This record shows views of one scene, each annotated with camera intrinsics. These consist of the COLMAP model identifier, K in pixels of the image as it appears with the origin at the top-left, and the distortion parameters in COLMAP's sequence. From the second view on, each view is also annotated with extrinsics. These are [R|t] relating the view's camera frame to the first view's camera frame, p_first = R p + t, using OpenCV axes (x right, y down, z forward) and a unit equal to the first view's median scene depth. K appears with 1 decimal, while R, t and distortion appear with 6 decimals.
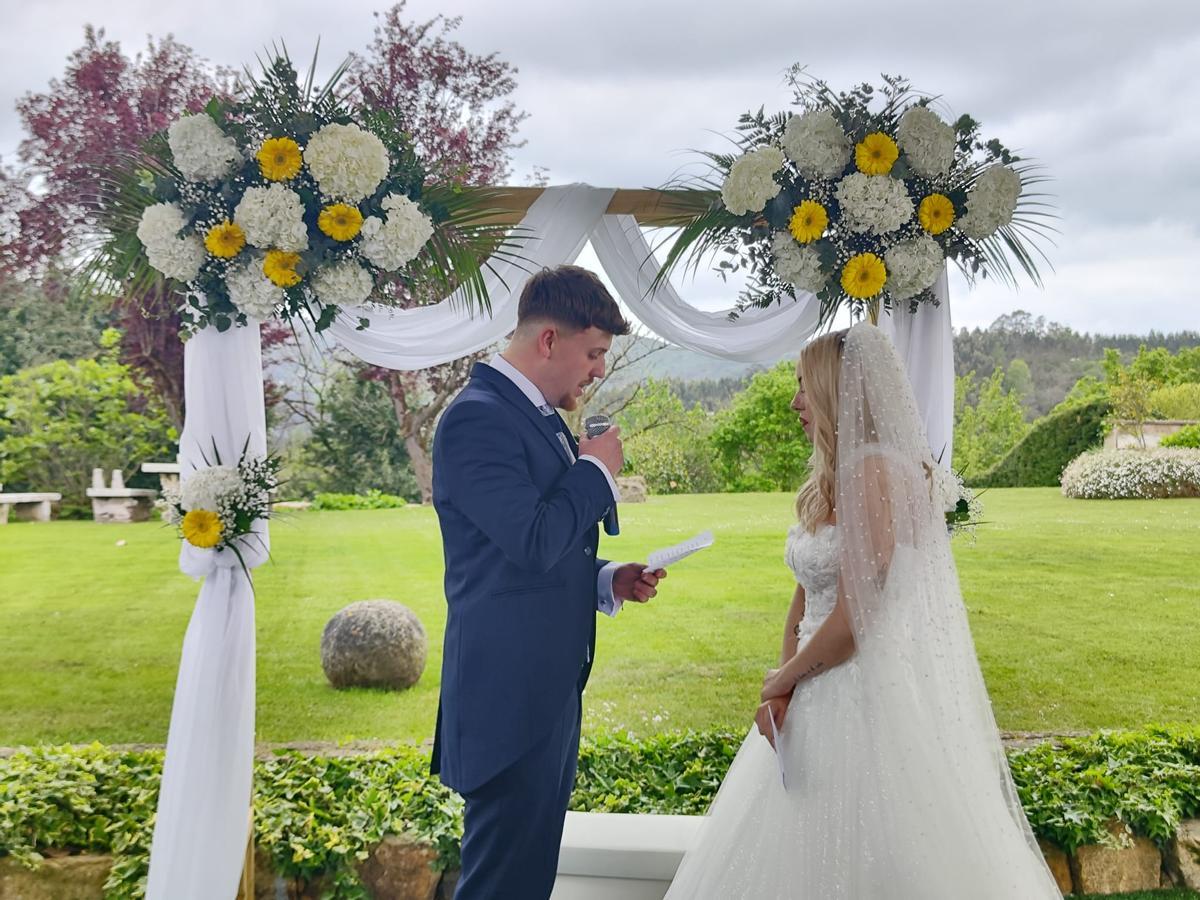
lens RADIAL K [[1638.9, 0, 588.8], [0, 1638.9, 451.3], [0, 0, 1]] dist [0.223697, -0.816017]
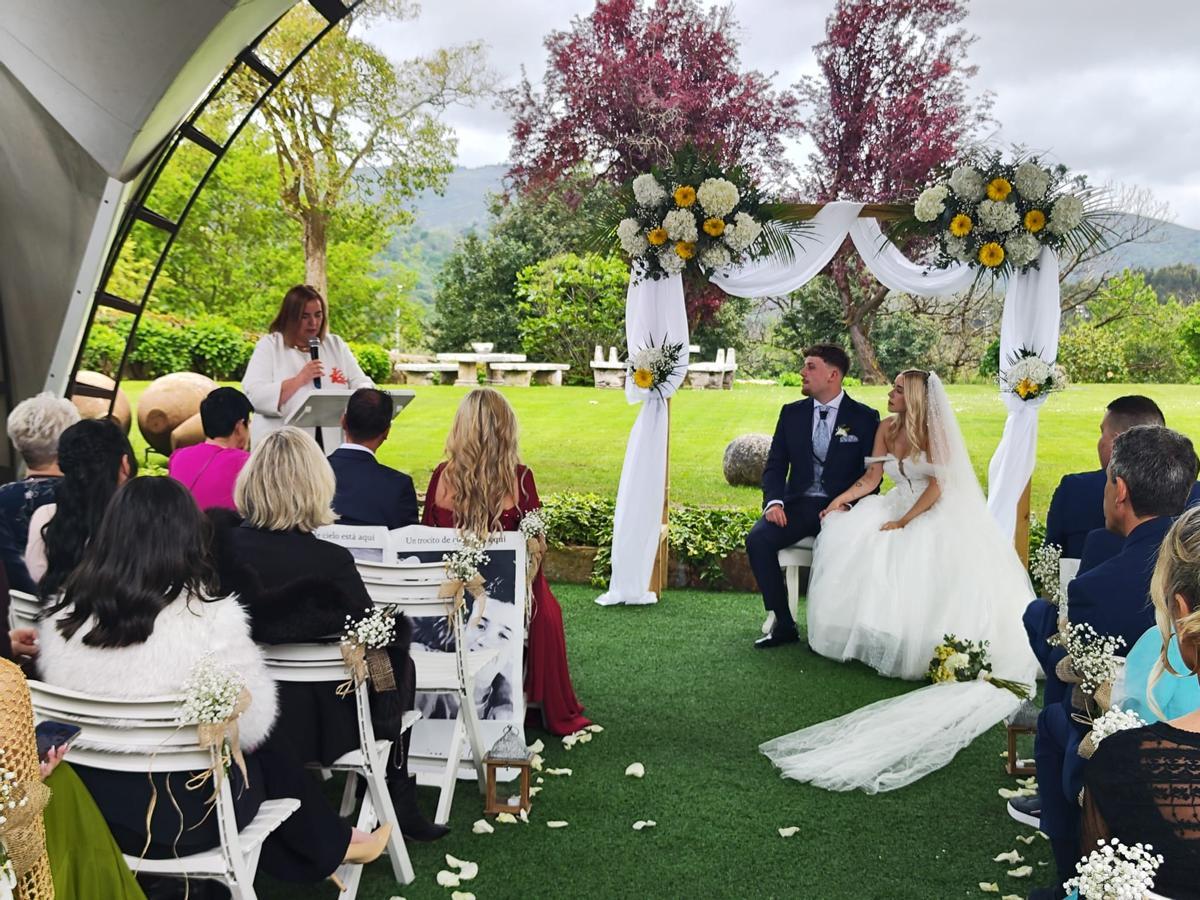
lens RADIAL K [[1645.1, 0, 619.5], [0, 1645.1, 452.0], [0, 0, 1]] dist [0.235610, -0.925709]
pose [[0.961821, 0.046739, -0.269658, 0.061901], [-0.027528, 0.996834, 0.074594, -0.002883], [0.272291, -0.064323, 0.960063, -0.205365]]
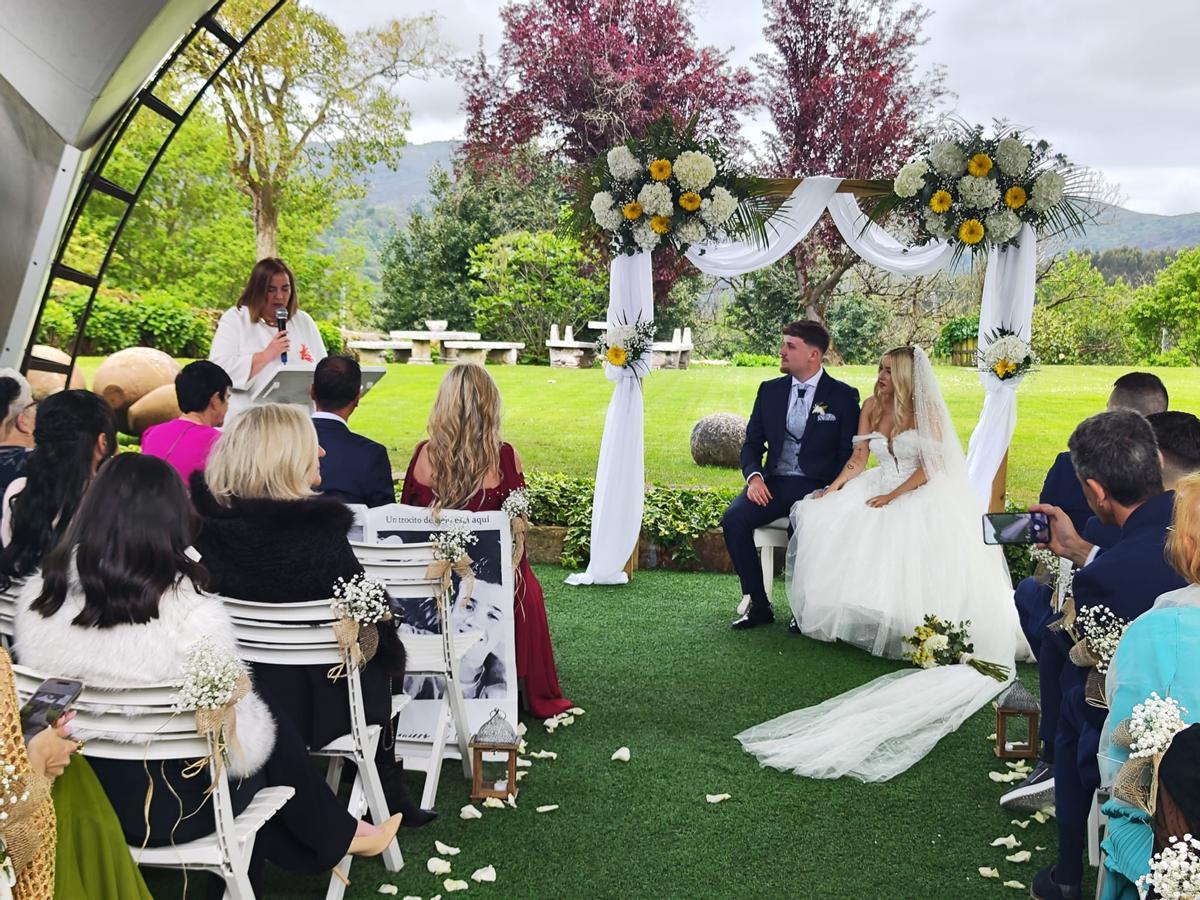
lens RADIAL K [[1644.1, 0, 610.5], [0, 1644.1, 481.5], [0, 0, 1]] dist [0.237775, -0.914073]
pose [[0.968482, 0.058131, -0.242204, 0.053656], [-0.033779, 0.994055, 0.103511, -0.001823], [0.246781, -0.092067, 0.964688, -0.200623]]
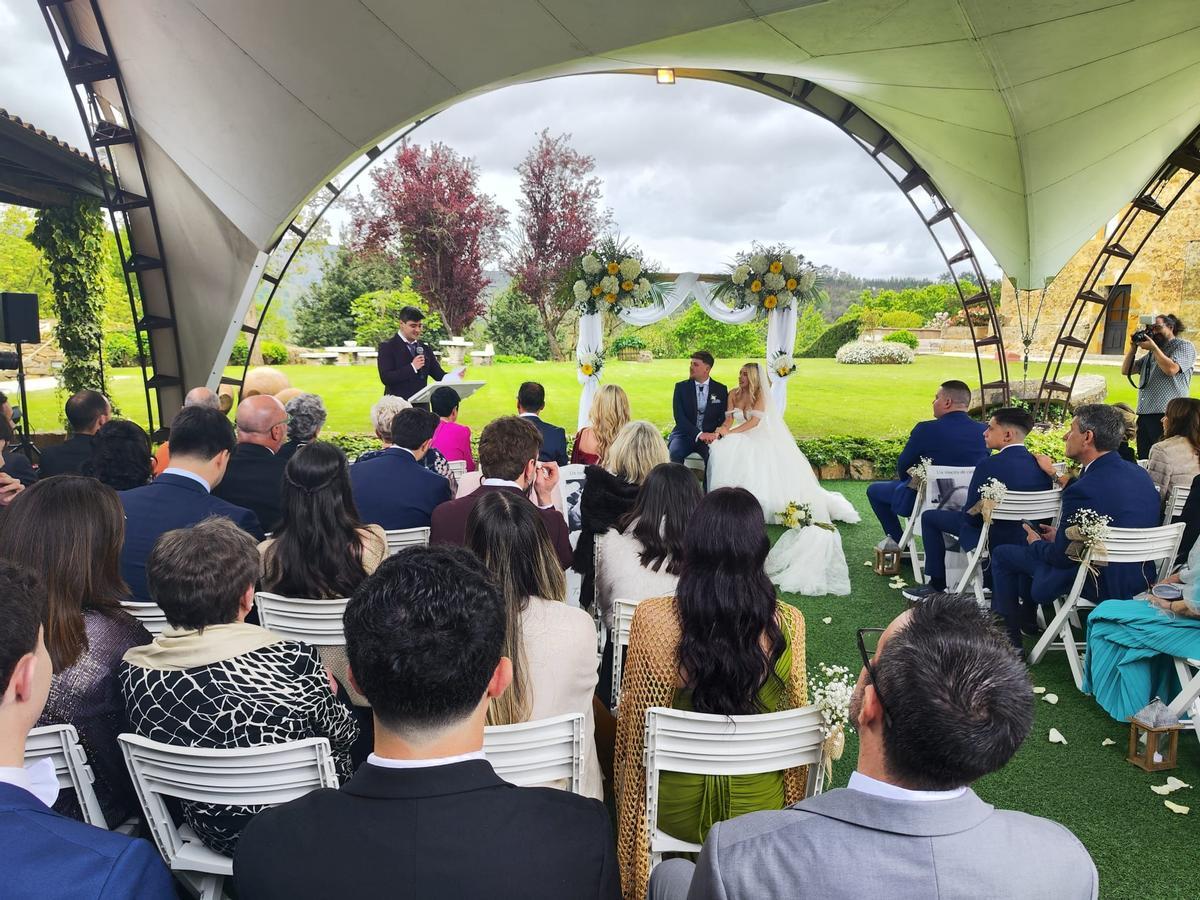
lens RADIAL K [[833.9, 0, 604.3], [0, 833.9, 462.9], [0, 0, 1]] dist [0.079624, -0.084062]
pose [[0.999810, 0.018361, 0.006581, -0.044404], [-0.019148, 0.988227, 0.151789, -0.006665], [-0.003717, -0.151886, 0.988391, -0.189061]]
